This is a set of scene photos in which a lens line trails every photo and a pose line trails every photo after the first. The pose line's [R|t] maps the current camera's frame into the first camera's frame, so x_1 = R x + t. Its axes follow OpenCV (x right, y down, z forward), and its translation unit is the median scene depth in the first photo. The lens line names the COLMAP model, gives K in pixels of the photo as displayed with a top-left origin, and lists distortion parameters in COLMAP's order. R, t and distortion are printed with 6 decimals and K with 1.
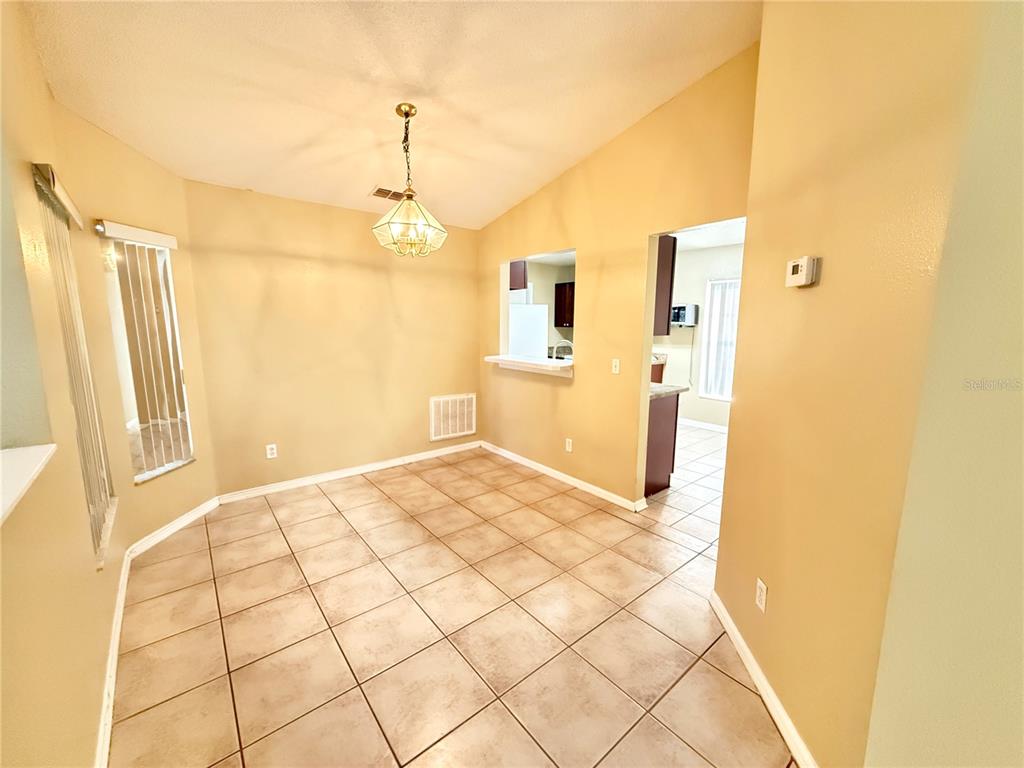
lens RADIAL K [[410.7, 0, 512.0], [0, 410.7, 384.0], [0, 0, 1]] dist [0.002717, 0.000067]
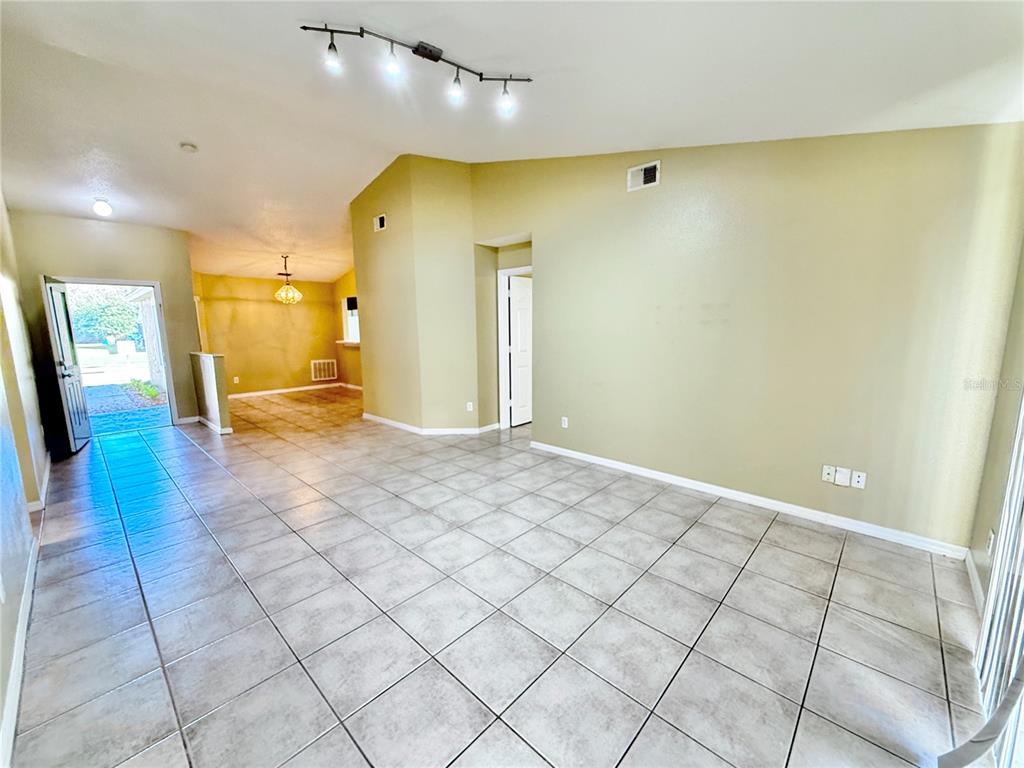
lens RADIAL K [[410.7, 0, 512.0], [0, 410.7, 384.0], [0, 0, 1]] dist [0.002717, 0.000067]
pose [[0.991597, -0.033184, 0.125035, 0.556206], [0.034005, 0.999412, -0.004433, 0.195578], [-0.124814, 0.008648, 0.992142, -1.232329]]
